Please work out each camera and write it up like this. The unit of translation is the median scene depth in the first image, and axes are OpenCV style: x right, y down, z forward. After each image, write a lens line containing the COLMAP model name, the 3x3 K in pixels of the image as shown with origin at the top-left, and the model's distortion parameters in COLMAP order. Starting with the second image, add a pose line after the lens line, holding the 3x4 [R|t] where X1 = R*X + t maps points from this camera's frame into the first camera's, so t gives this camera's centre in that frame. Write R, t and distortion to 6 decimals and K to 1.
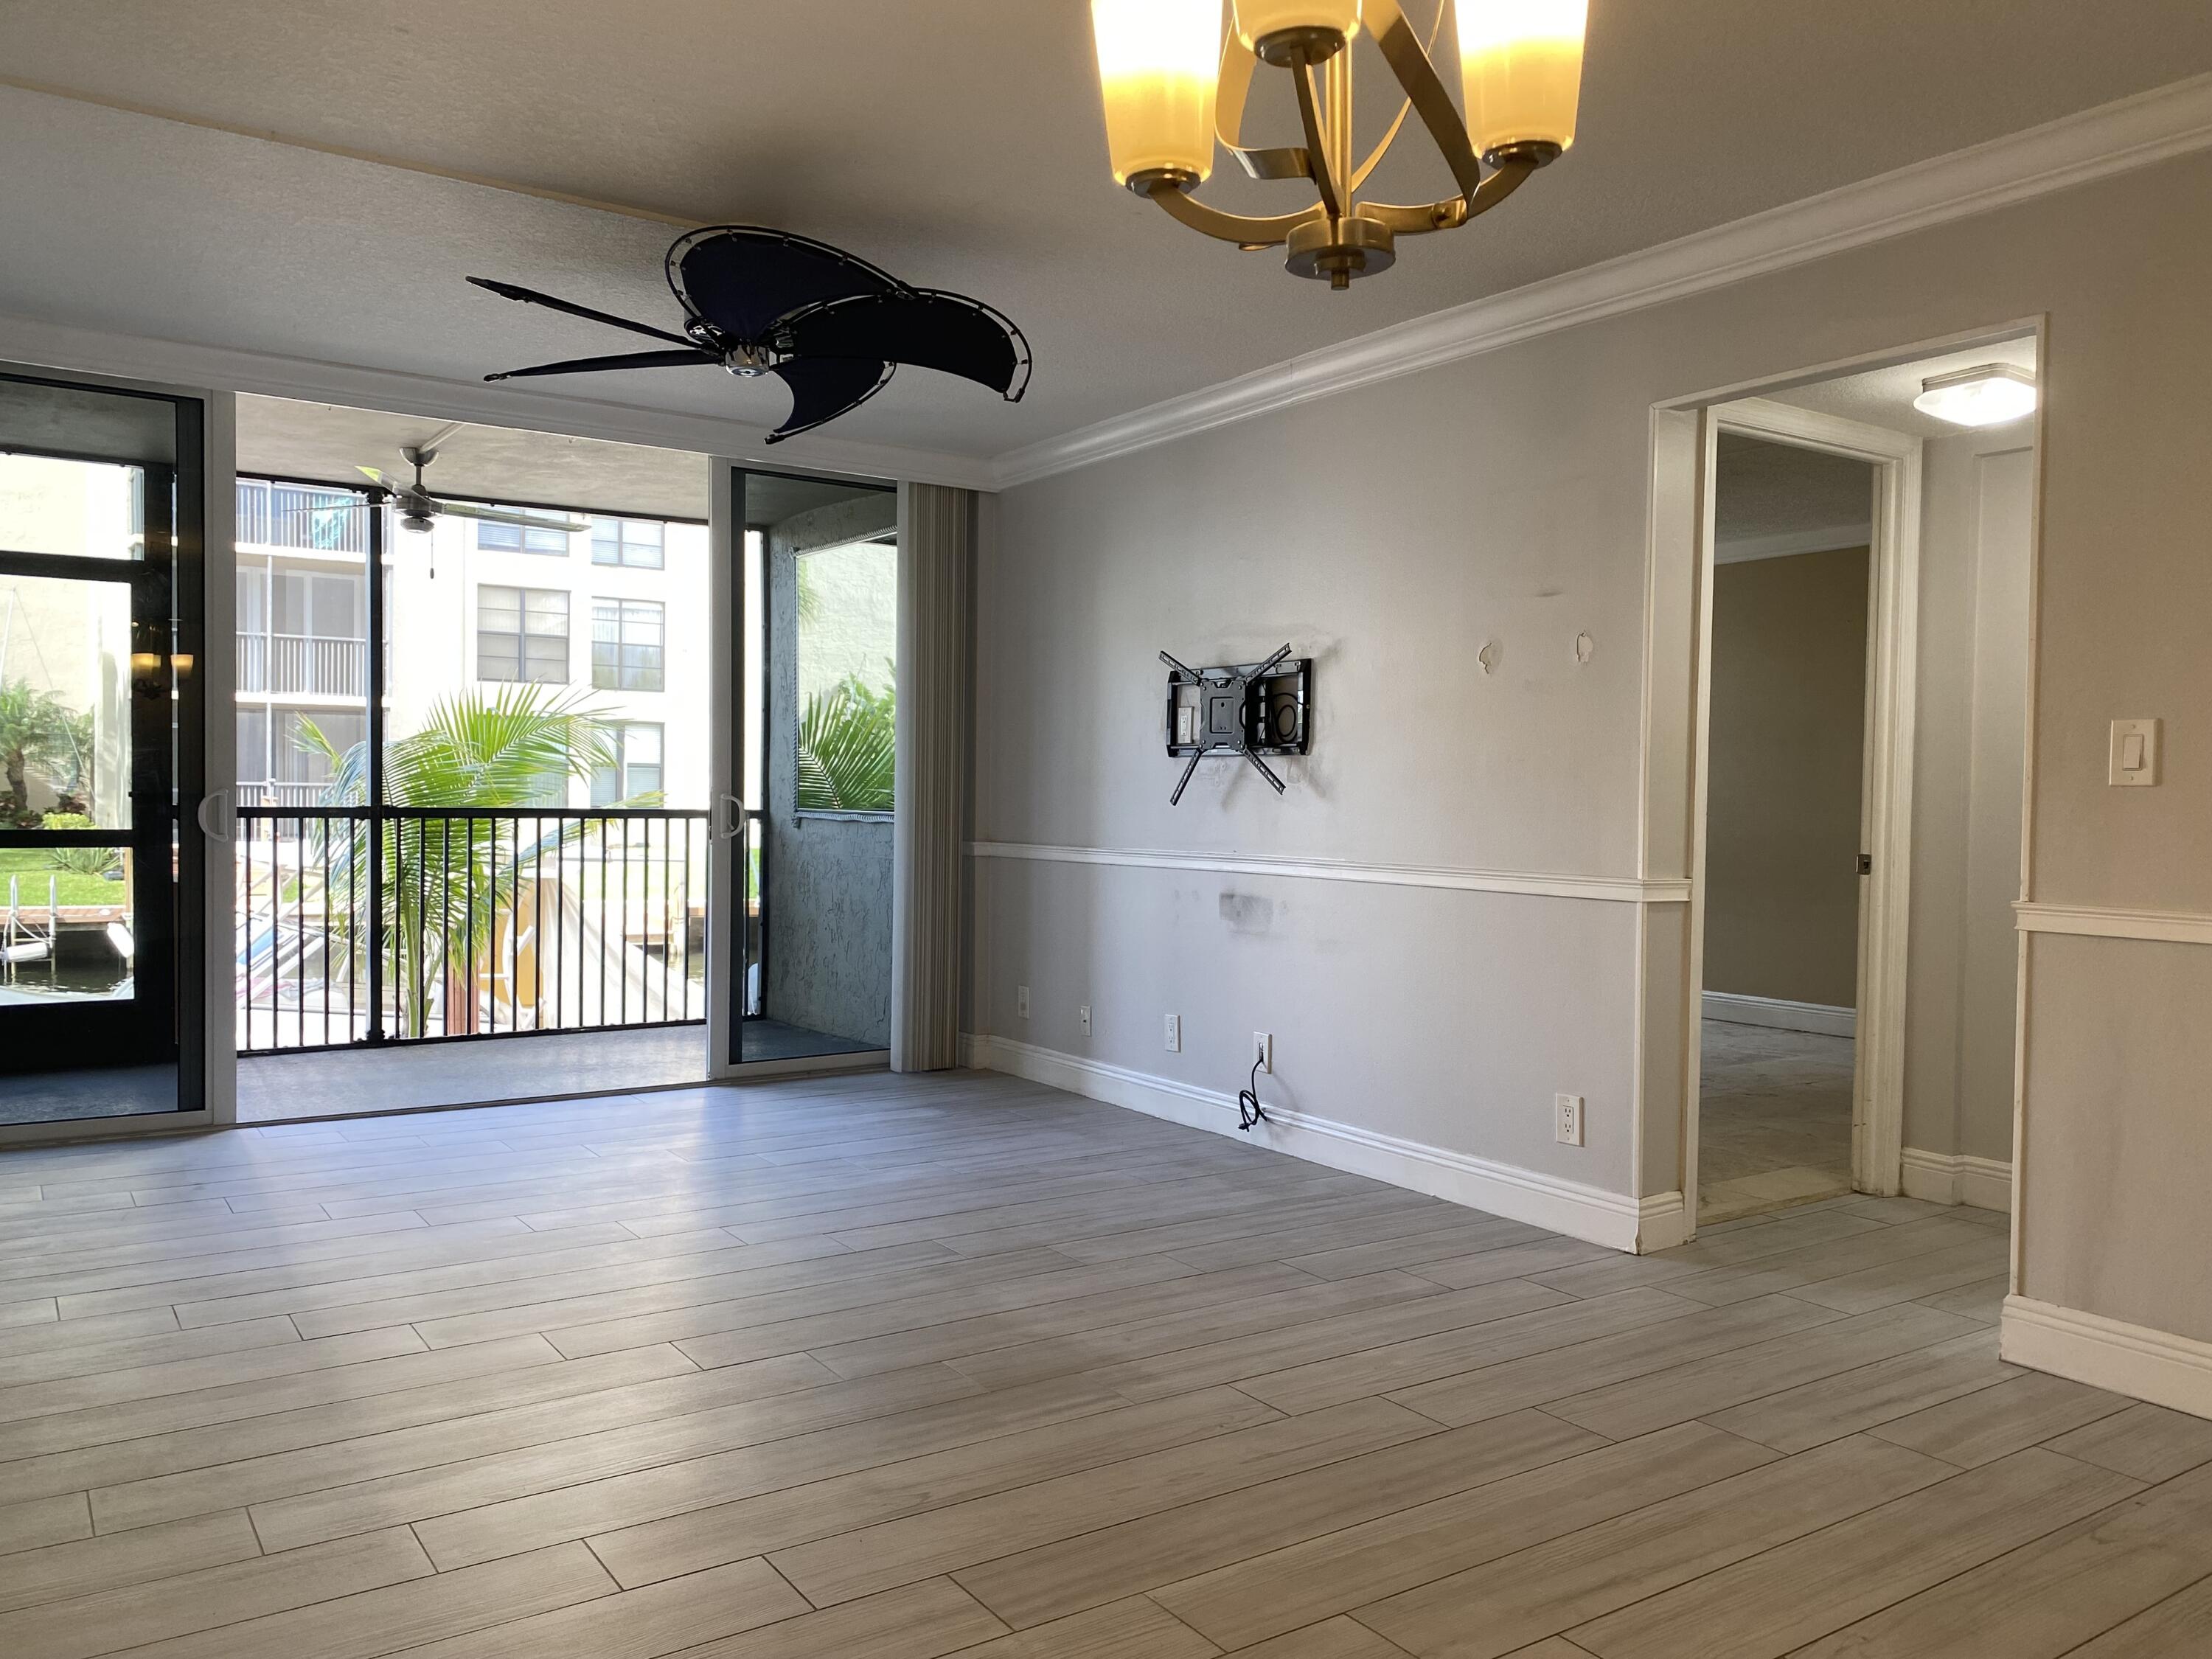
lens RADIAL K [[1667.6, 0, 1134.3], [0, 1667.6, 856.9], [0, 0, 1]] dist [0.029997, -0.002708]
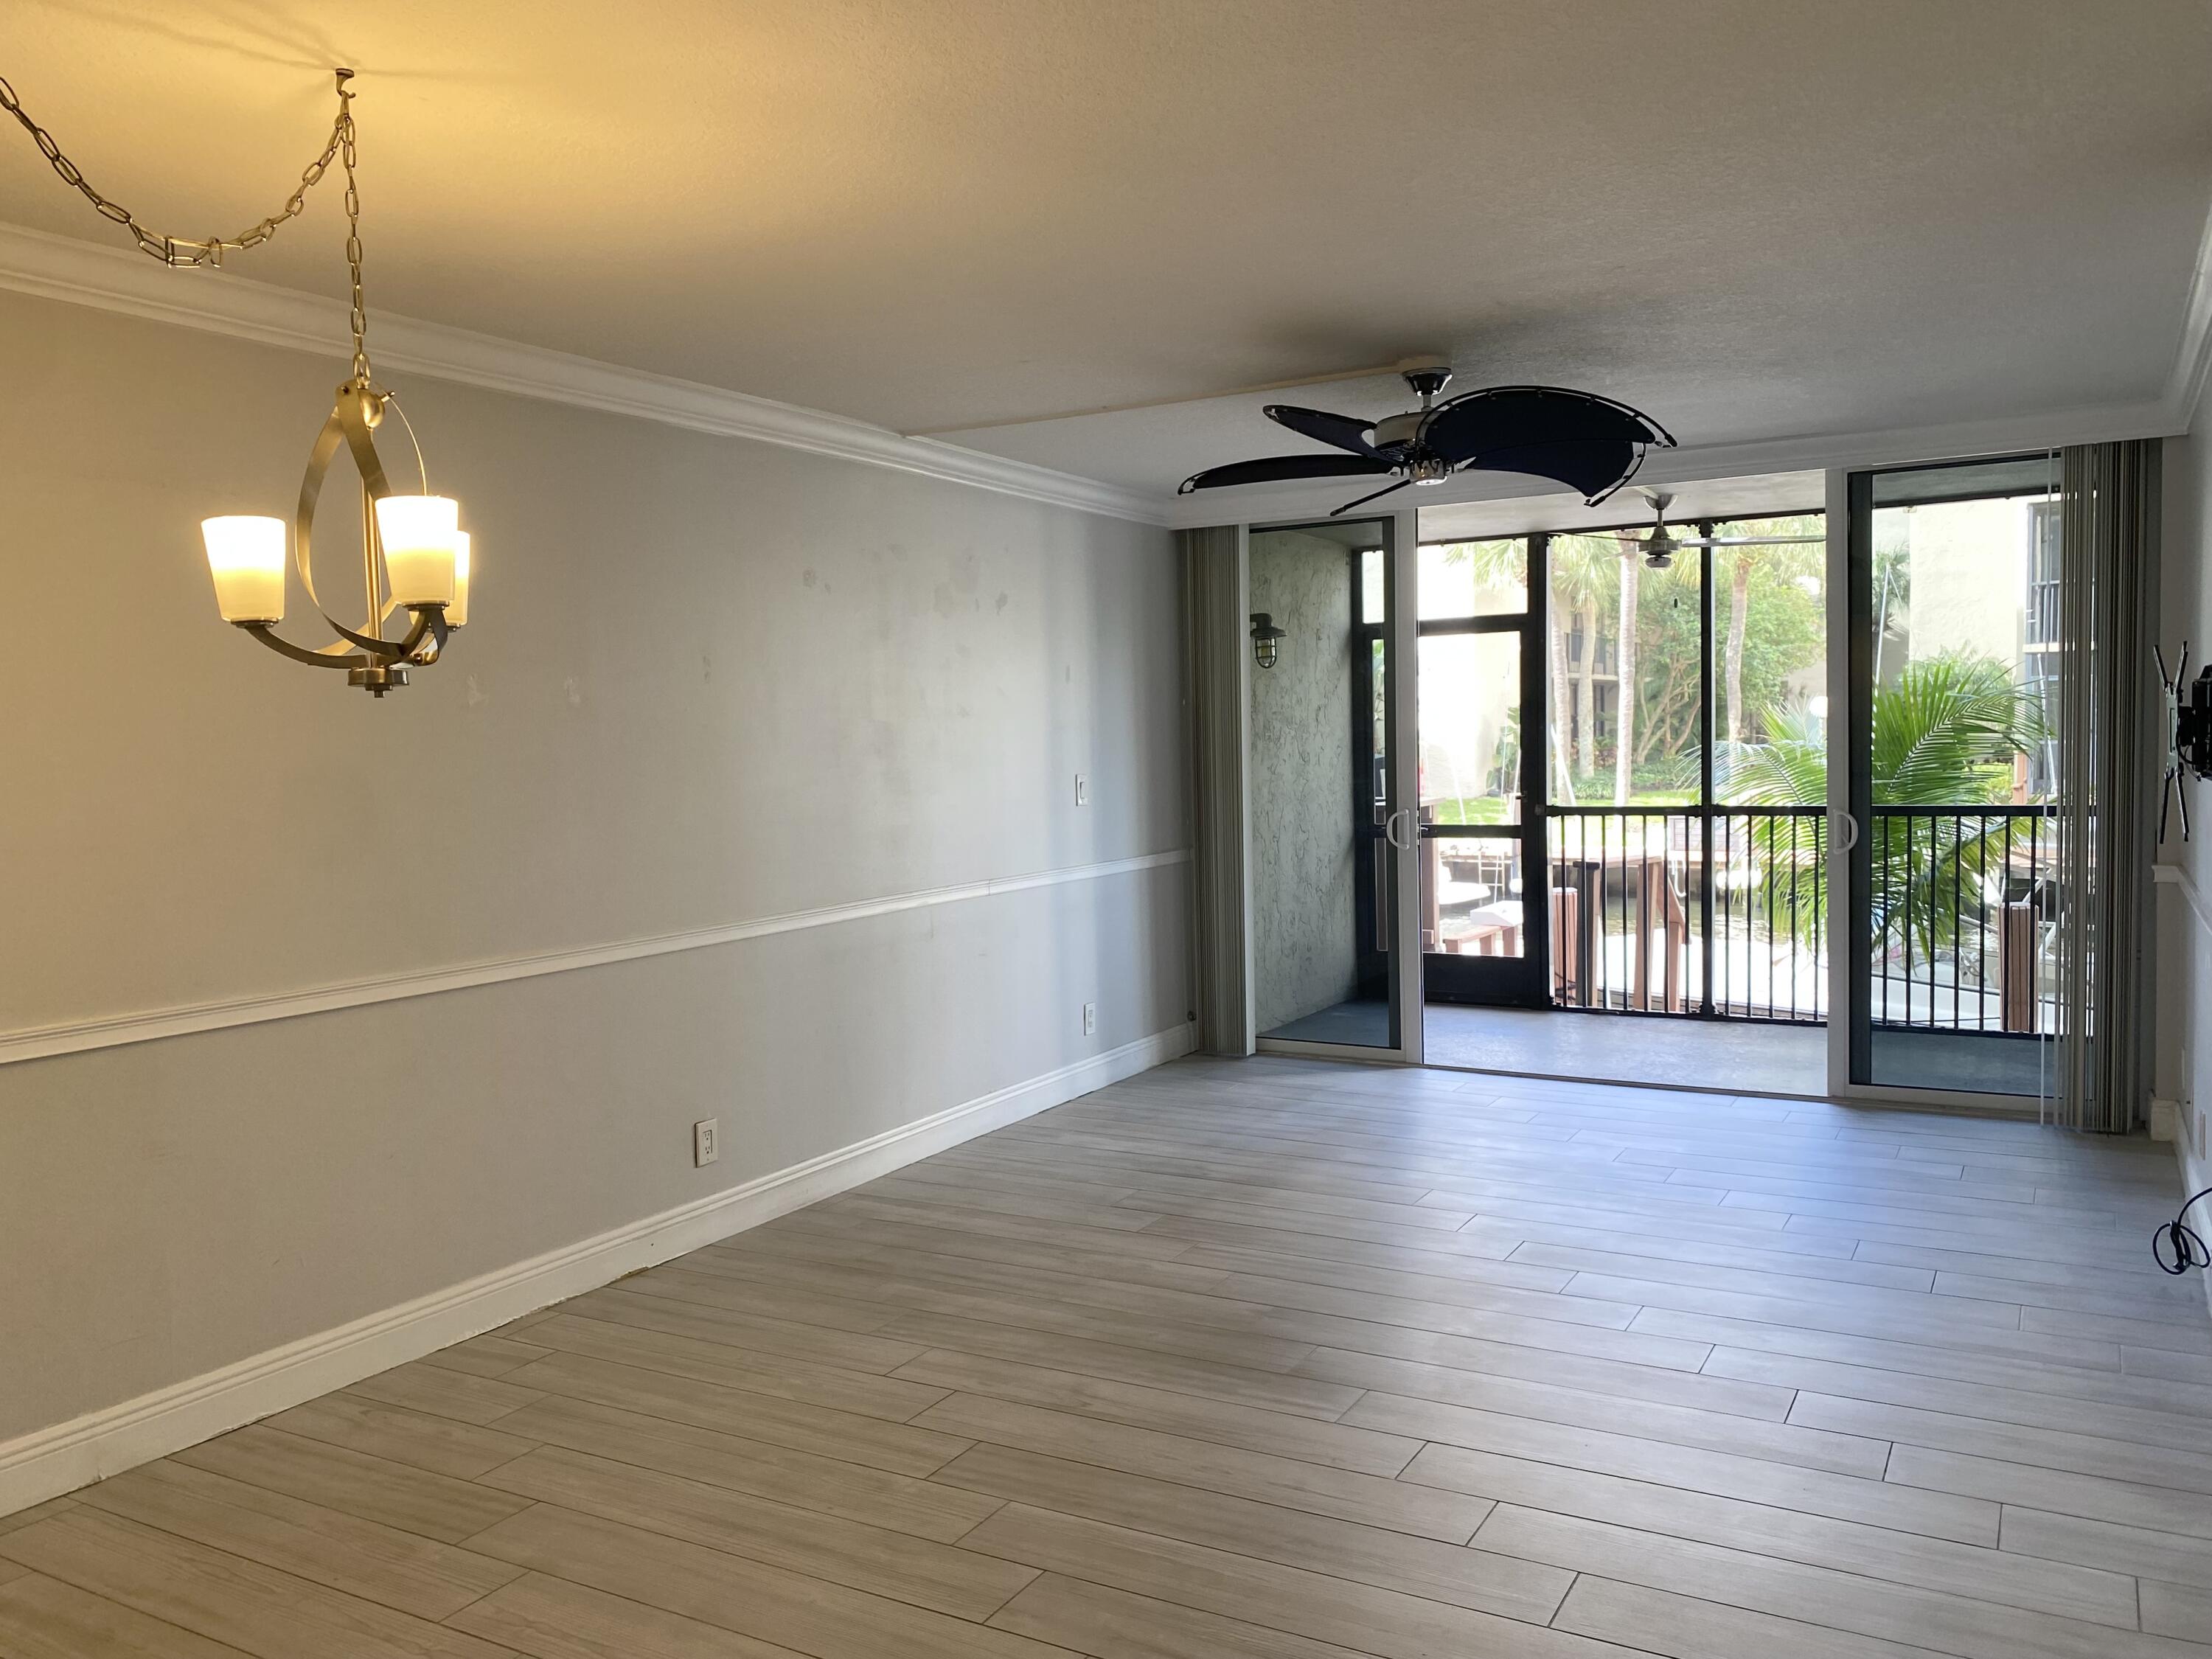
lens RADIAL K [[1678.3, 0, 1092.3], [0, 1678.3, 841.8], [0, 0, 1]] dist [0.043395, -0.045623]
pose [[0.425485, 0.032658, -0.904376, 0.433010], [-0.004684, 0.999415, 0.033886, -0.046635], [0.904953, -0.010182, 0.425389, 0.171255]]
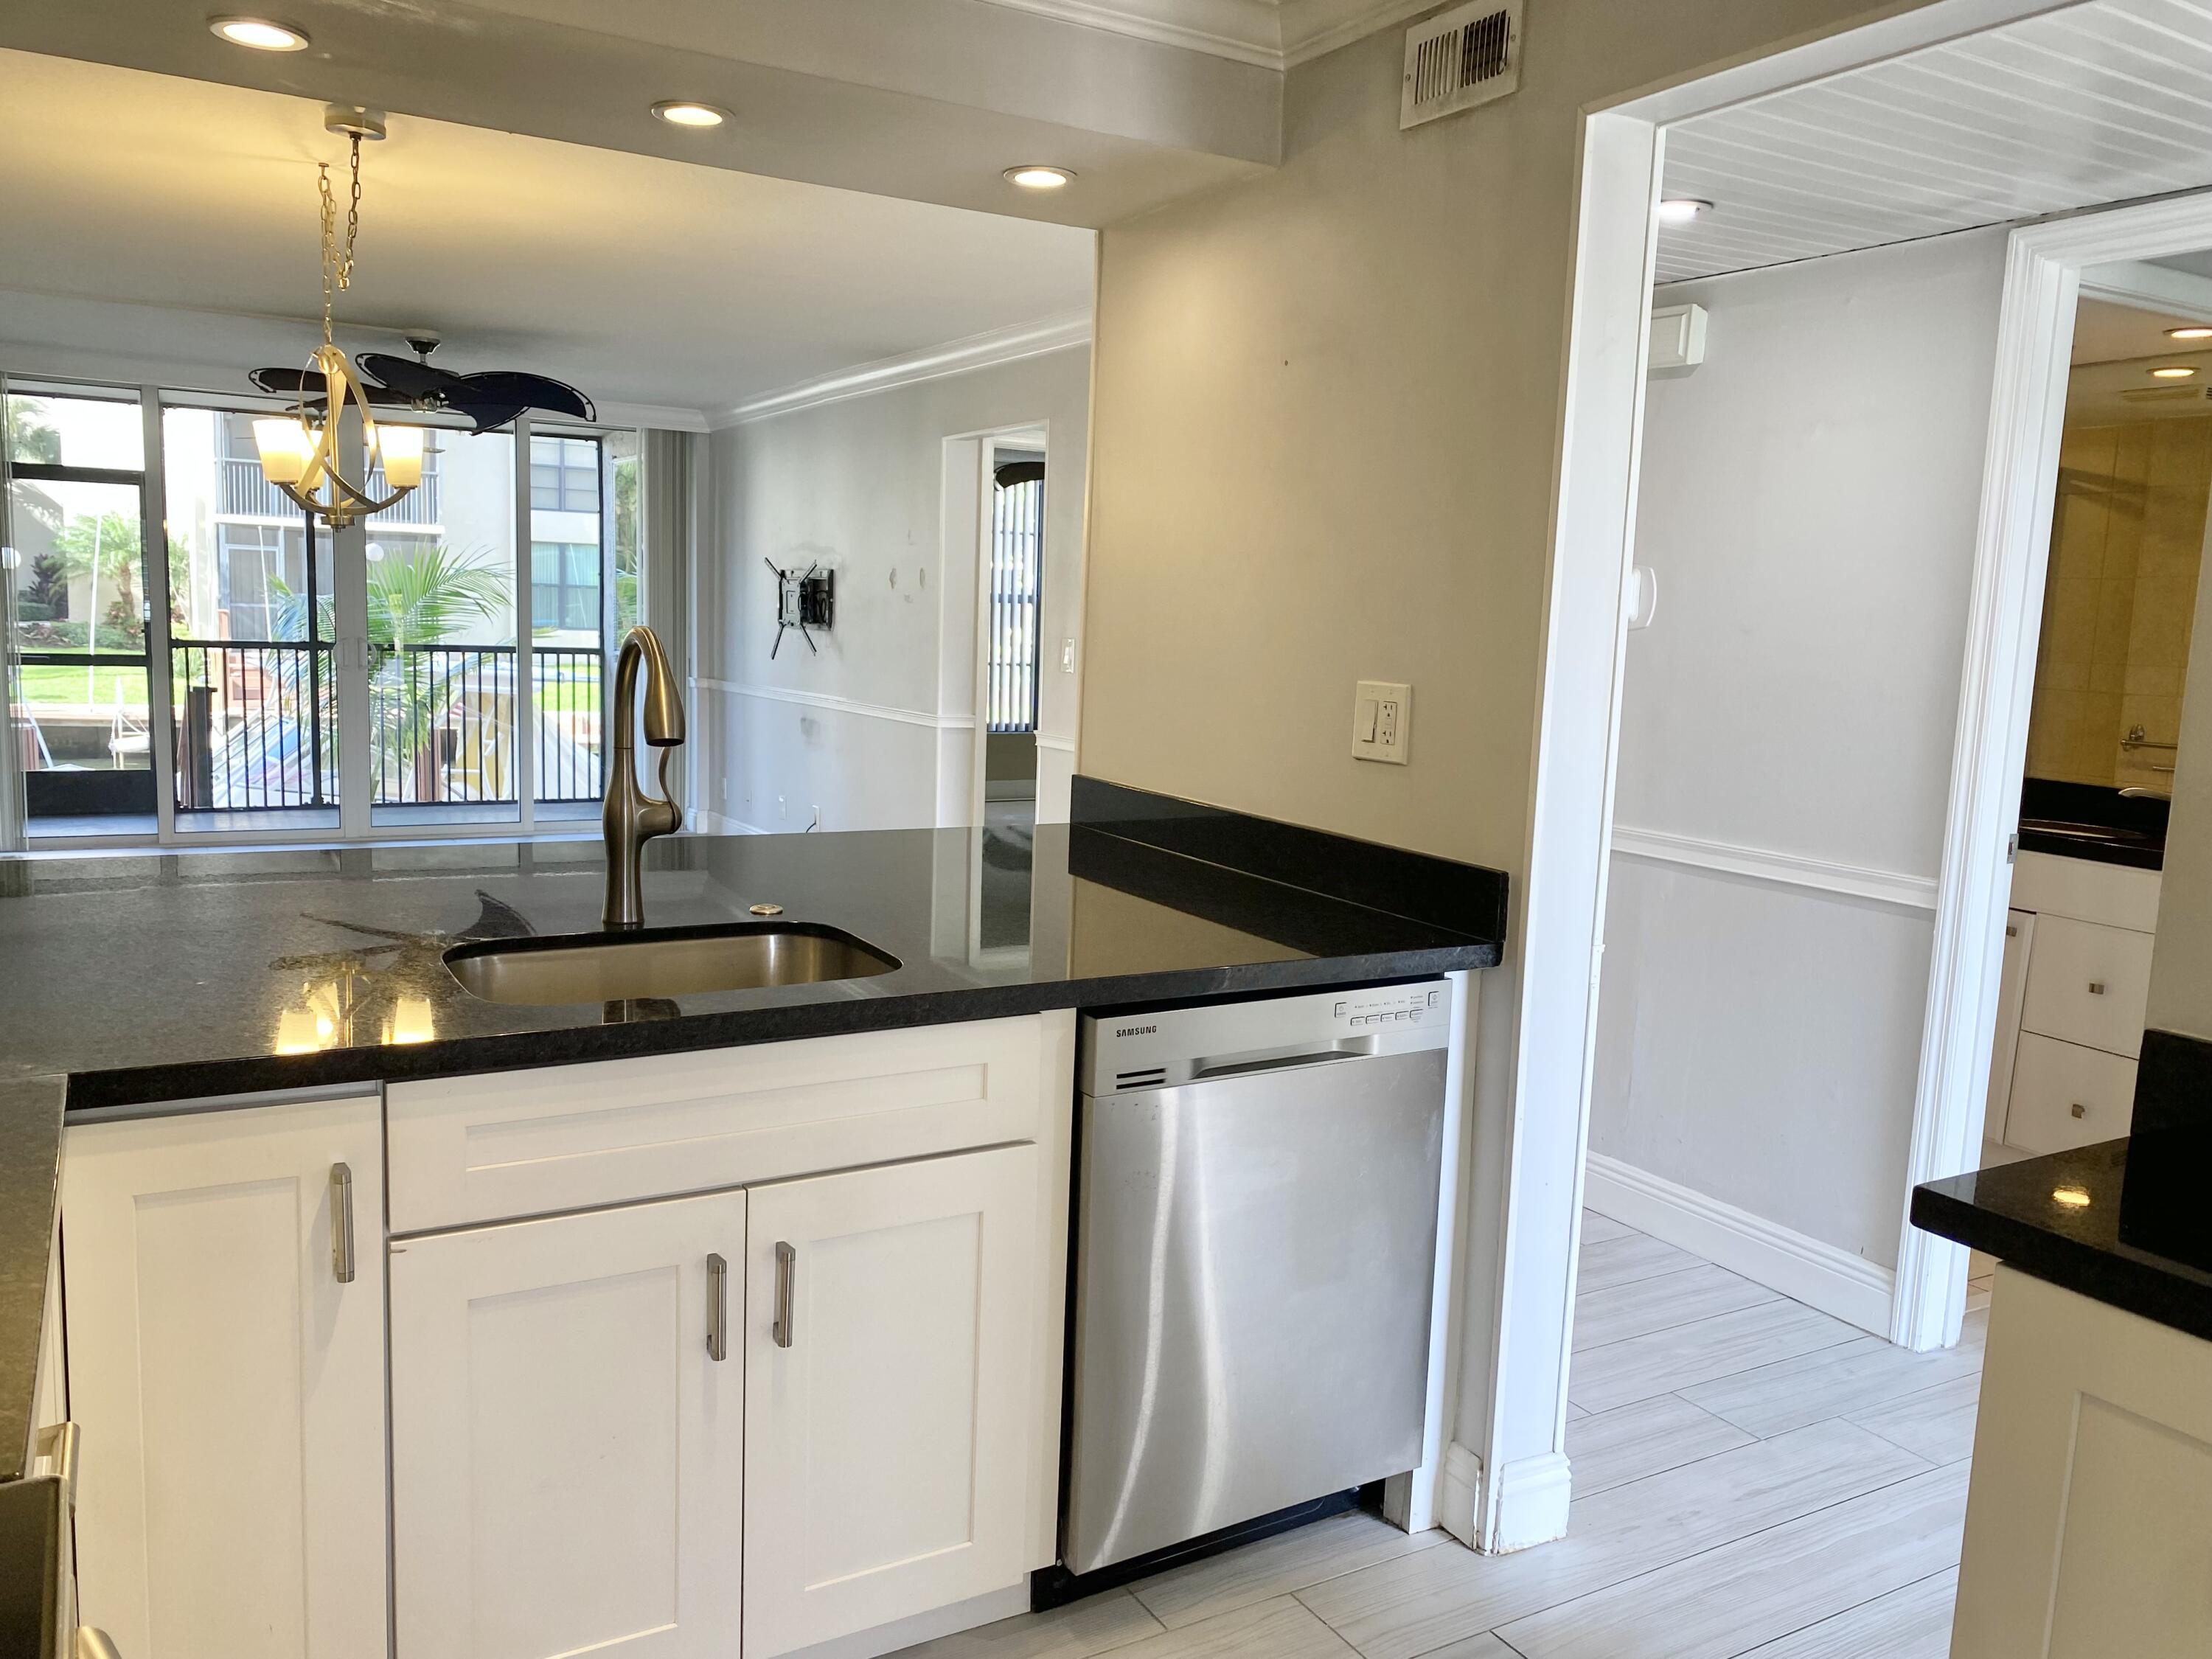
lens RADIAL K [[1678.3, 0, 1092.3], [0, 1678.3, 841.8], [0, 0, 1]] dist [0.043395, -0.045623]
pose [[0.996687, 0.031782, -0.074872, 0.367920], [-0.024604, 0.995181, 0.094914, -0.014913], [0.077528, -0.092757, 0.992666, -0.453911]]
